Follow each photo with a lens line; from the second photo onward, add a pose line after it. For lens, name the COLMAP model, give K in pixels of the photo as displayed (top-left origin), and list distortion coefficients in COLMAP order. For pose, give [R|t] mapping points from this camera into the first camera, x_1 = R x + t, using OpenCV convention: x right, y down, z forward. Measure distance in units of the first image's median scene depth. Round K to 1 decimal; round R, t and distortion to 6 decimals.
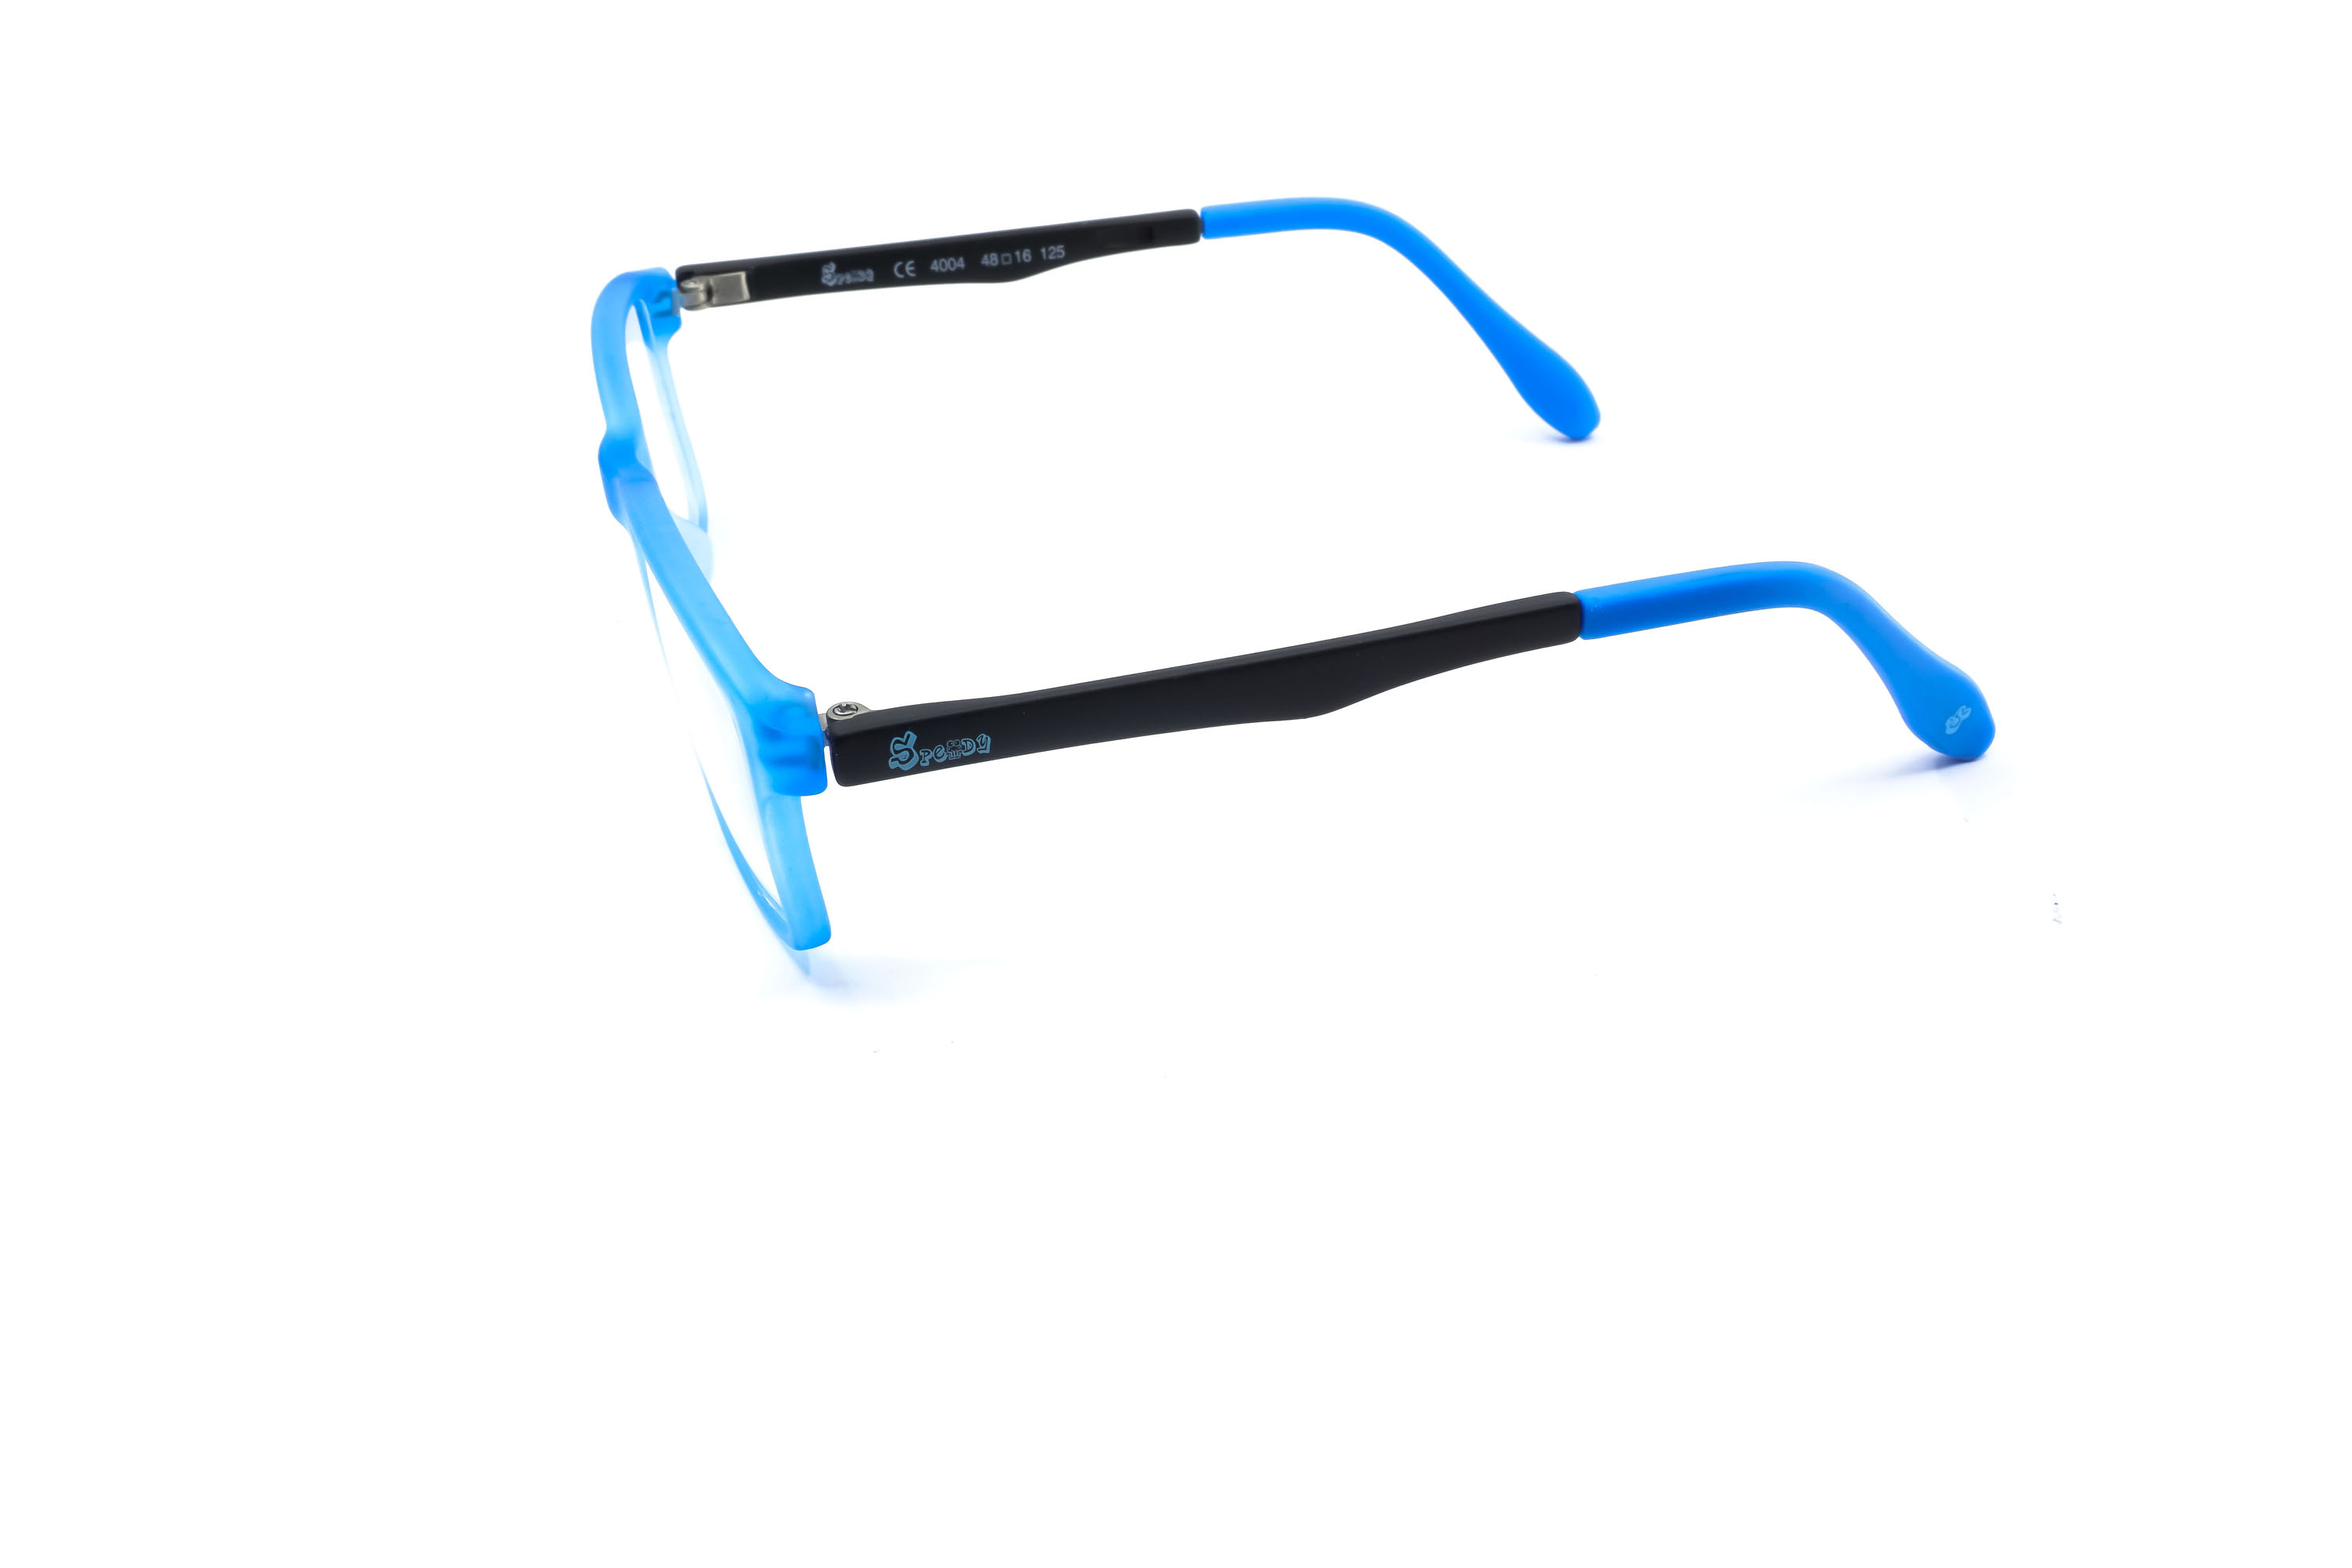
lens RADIAL K [[2429.0, 0, 1176.0], [0, 2429.0, 784.0], [0, 0, 1]] dist [0.002928, 0.004763]
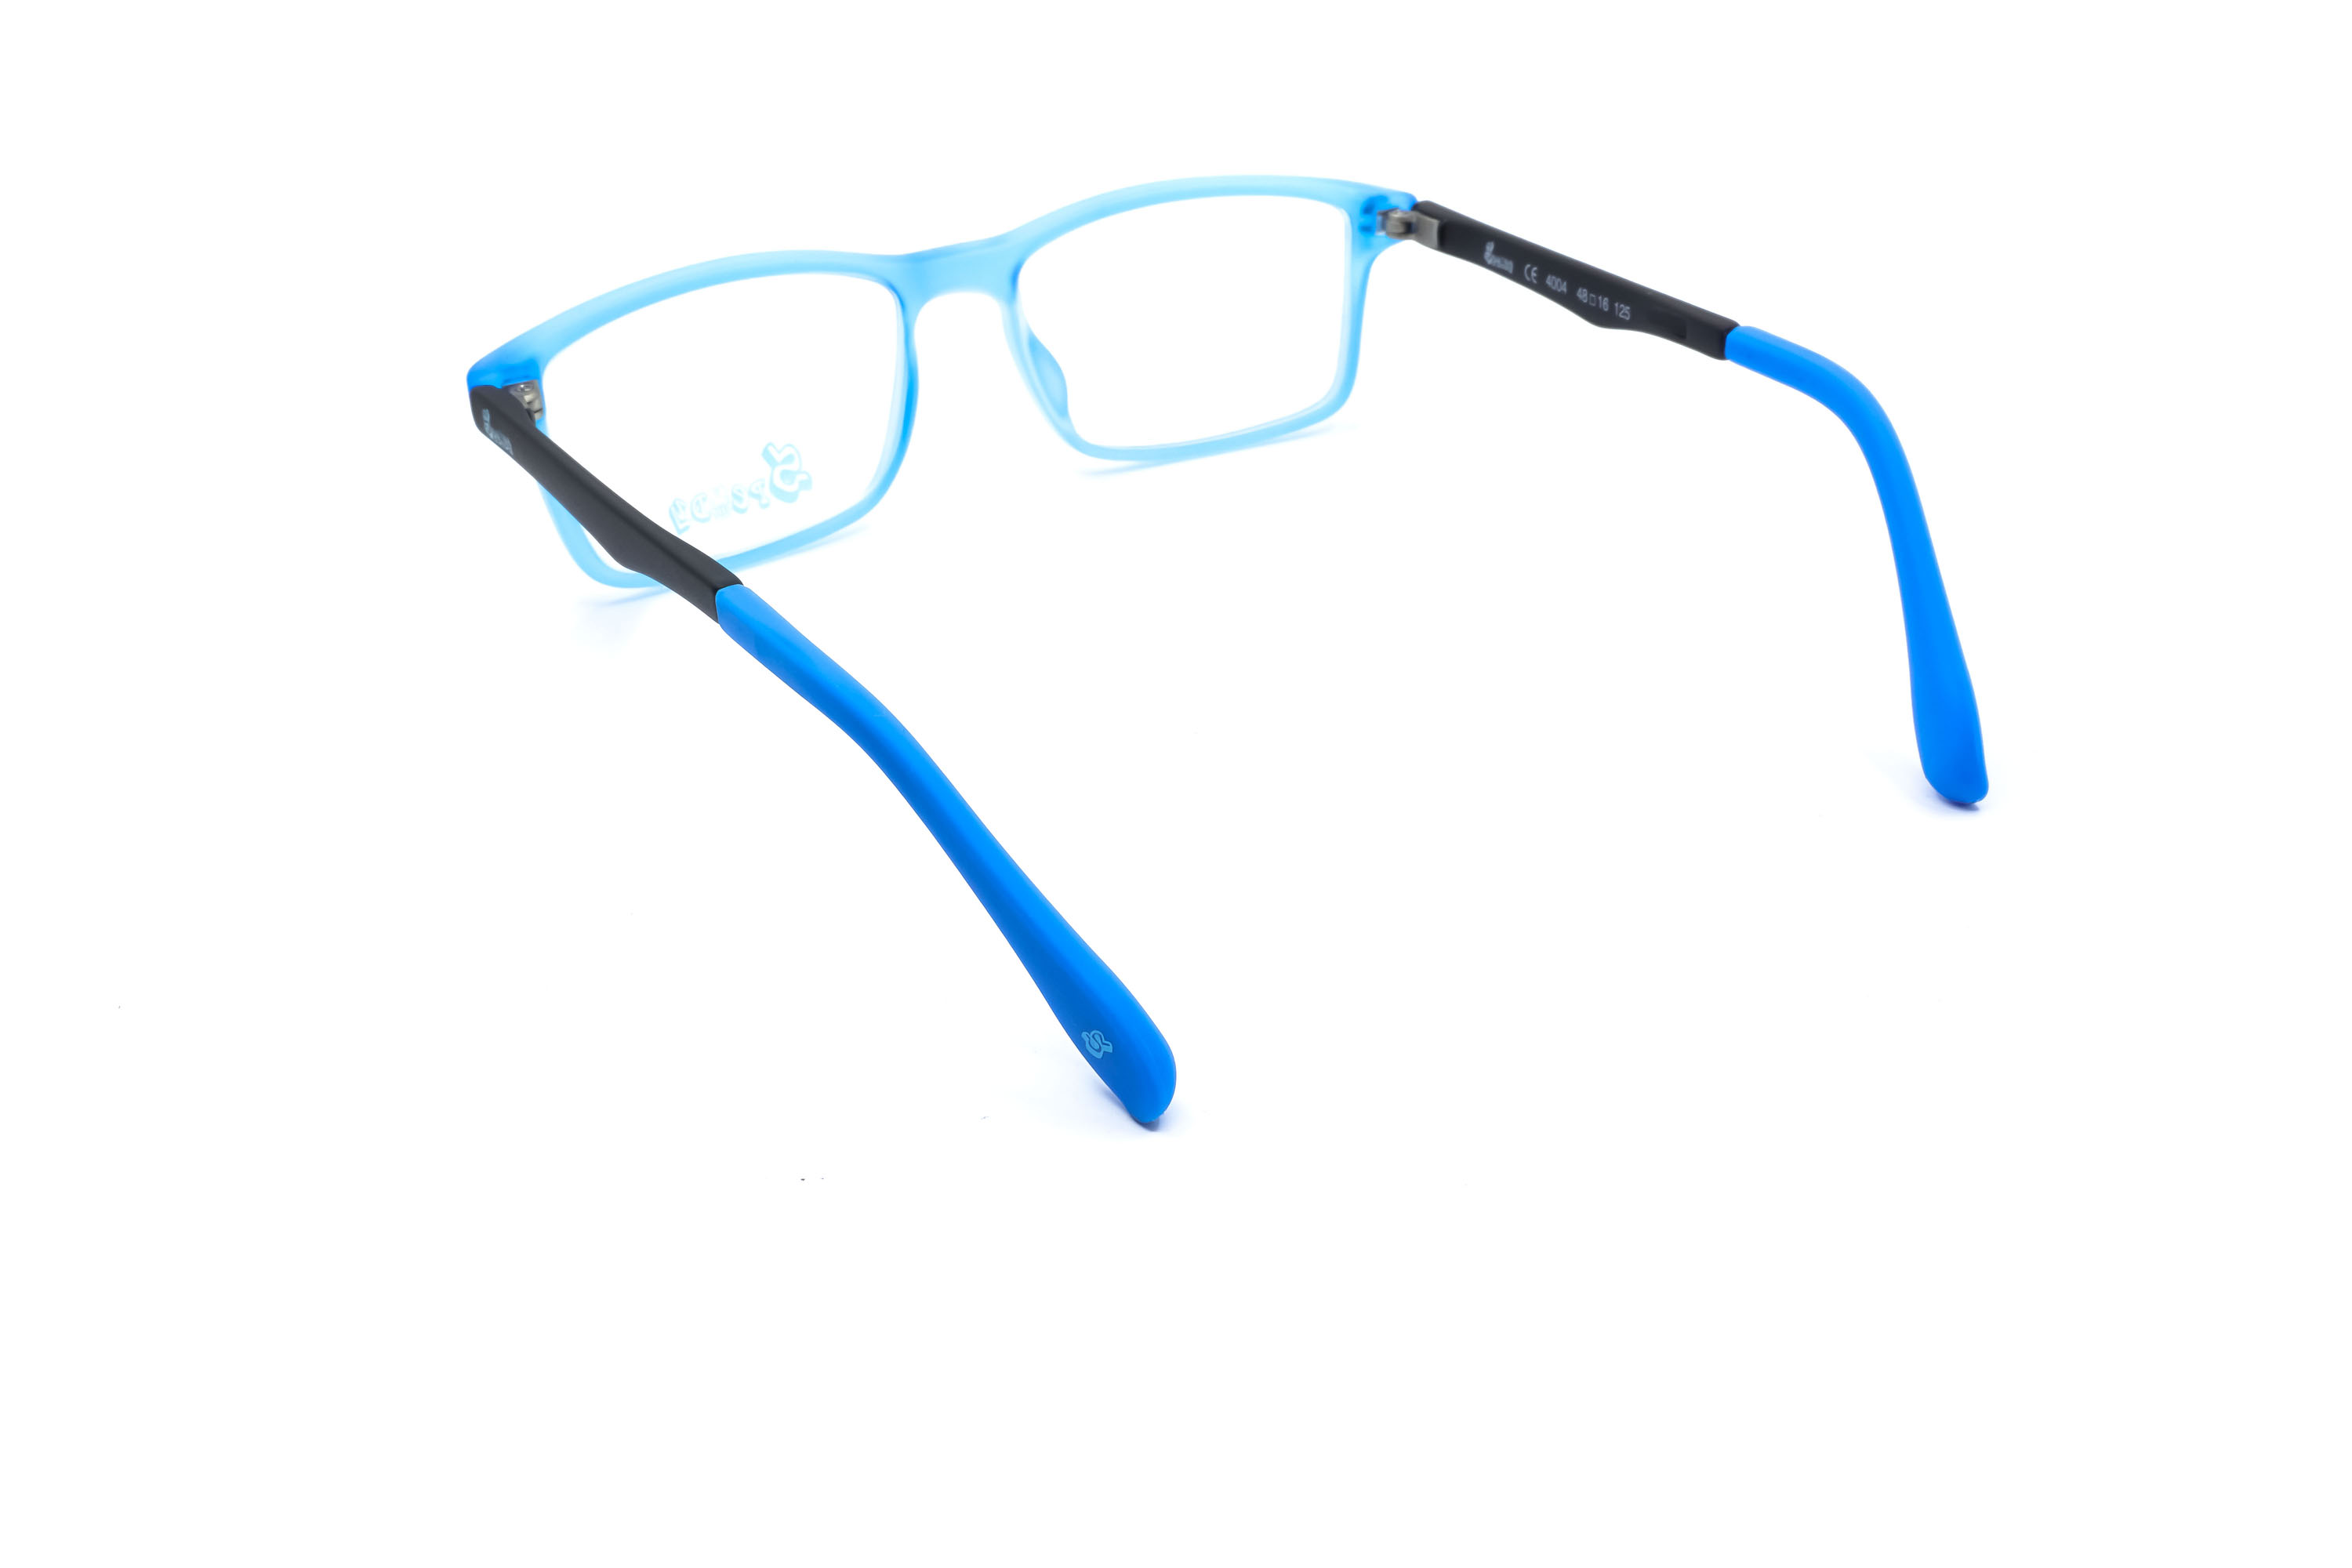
lens RADIAL K [[2429.0, 0, 1176.0], [0, 2429.0, 784.0], [0, 0, 1]] dist [0.002928, 0.004763]
pose [[0.263574, 0.486194, -0.833153, 0.767878], [-0.467726, 0.819787, 0.330426, -0.301144], [0.843659, 0.302596, 0.443480, 0.512209]]
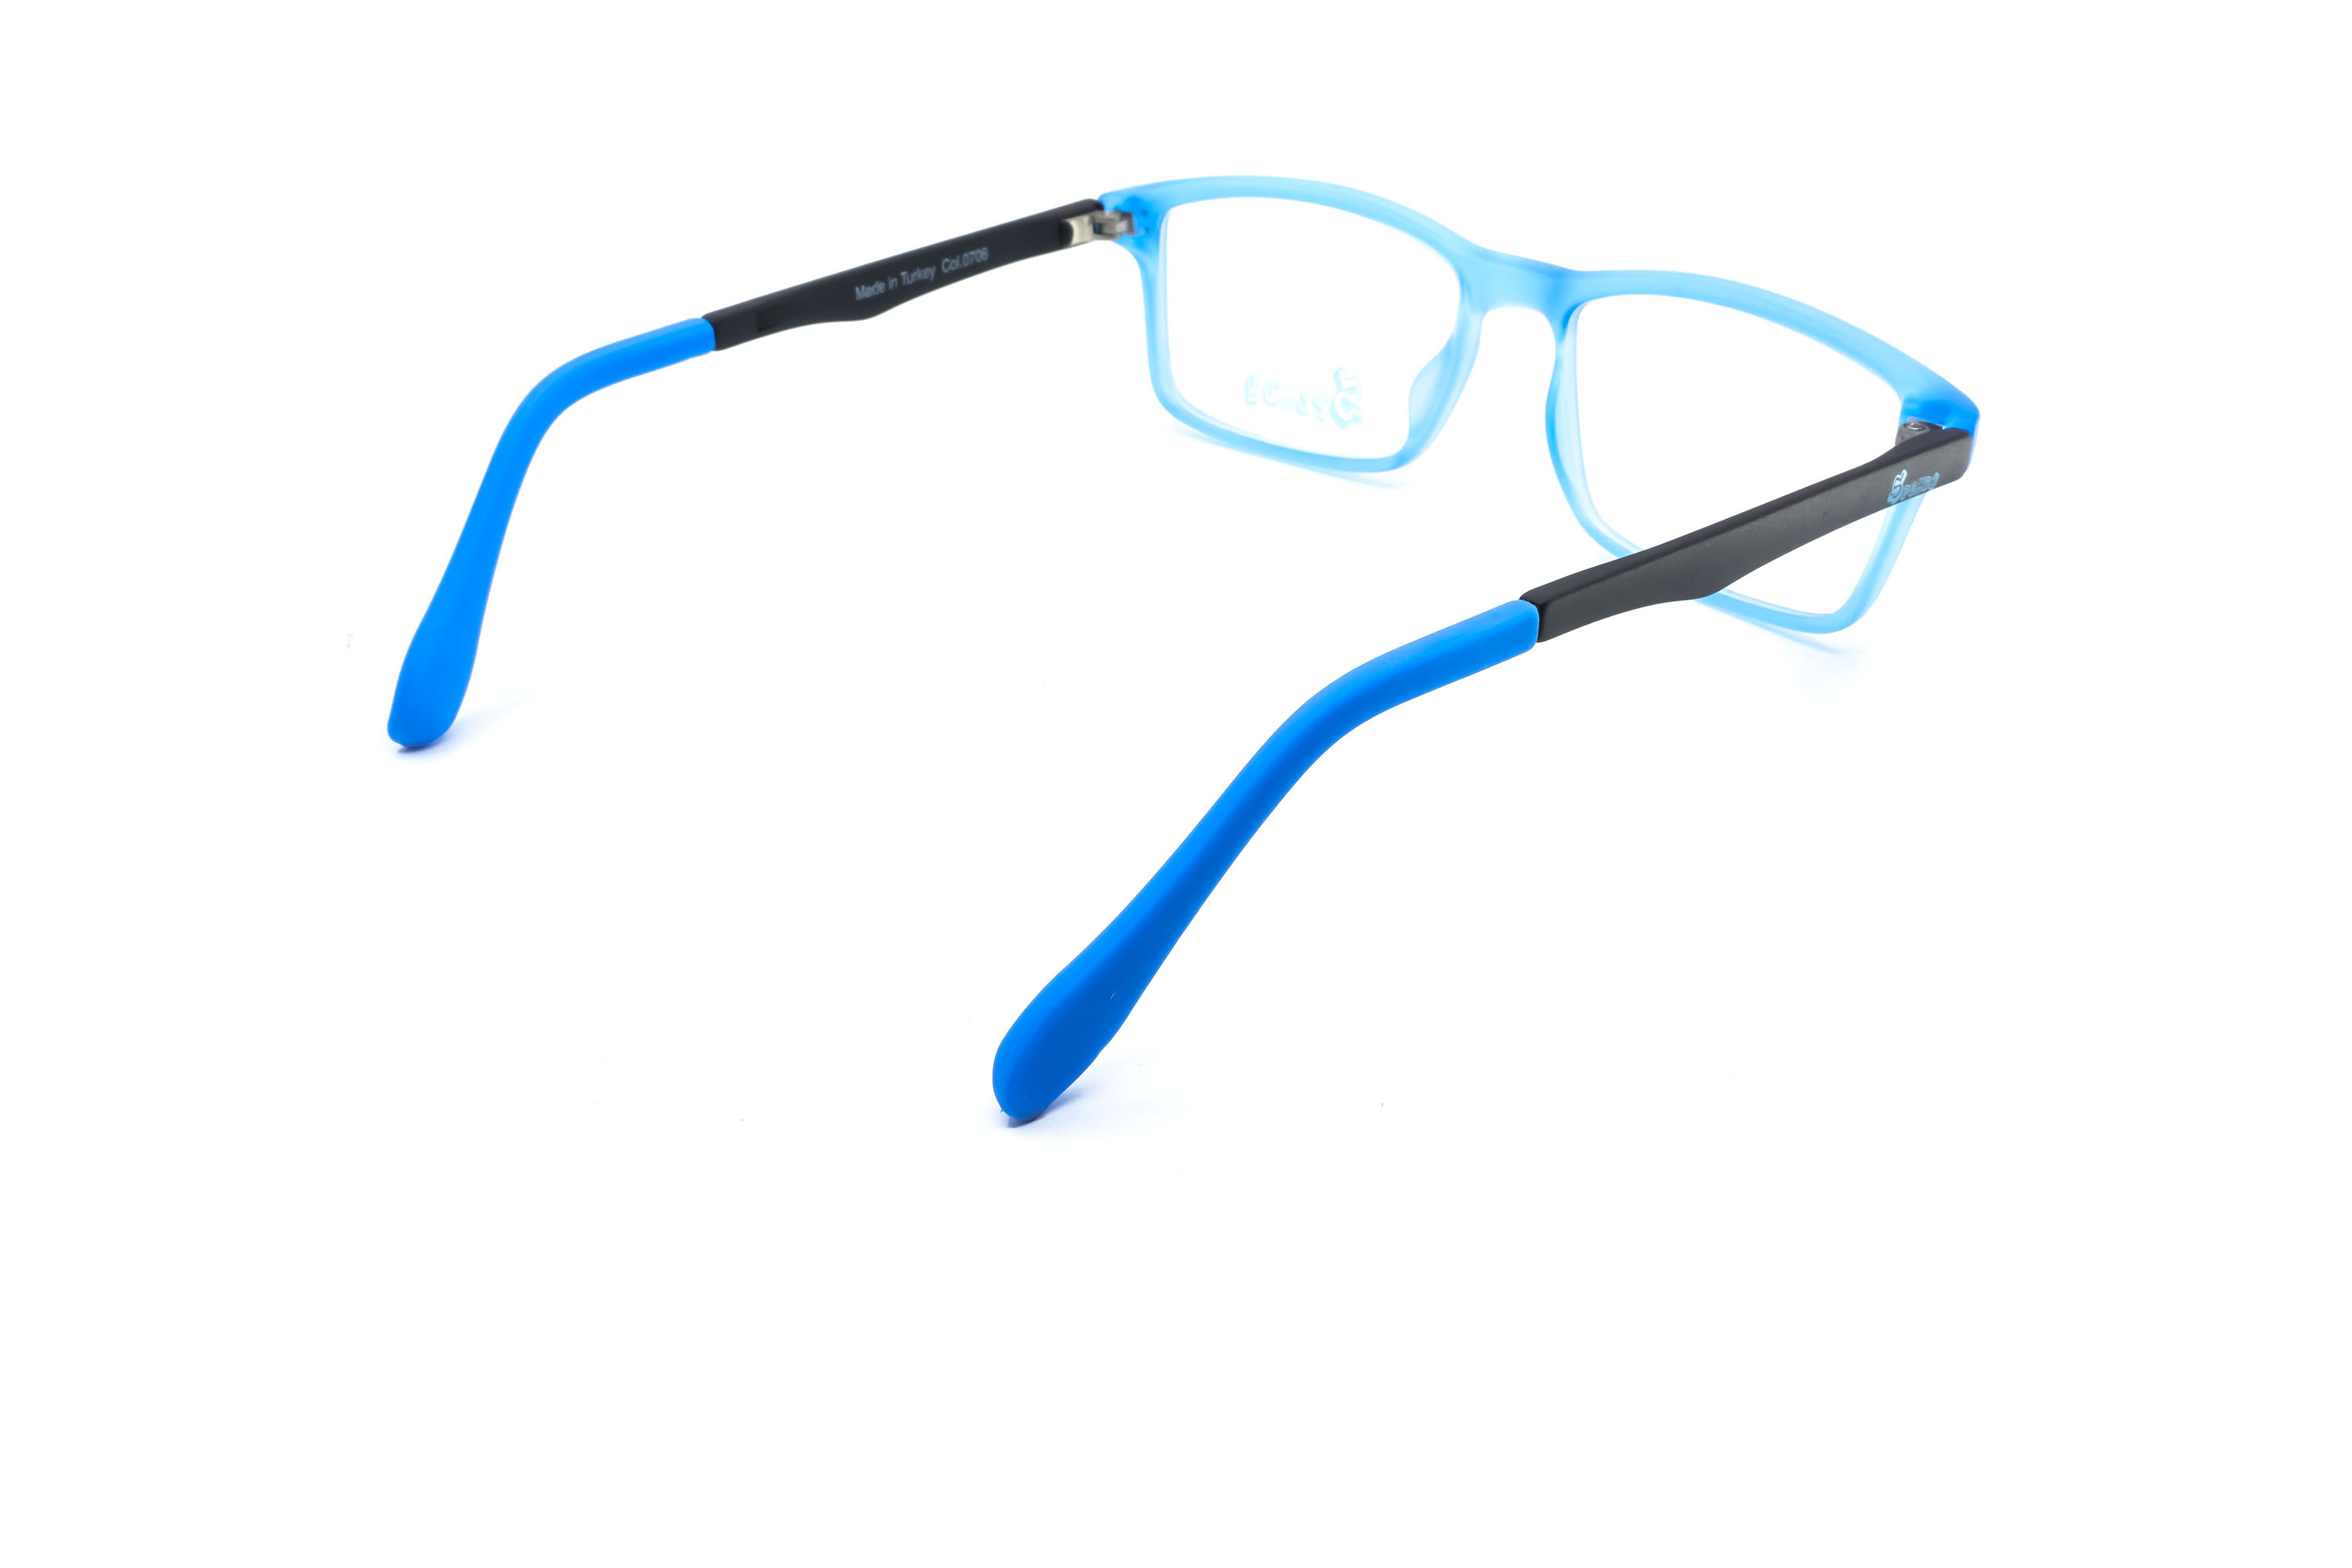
lens RADIAL K [[2429.0, 0, 1176.0], [0, 2429.0, 784.0], [0, 0, 1]] dist [0.002928, 0.004763]
pose [[-0.868365, 0.263810, -0.419937, 0.394054], [-0.219920, 0.554115, 0.802865, -0.734817], [0.444497, 0.789532, -0.423157, 1.312235]]
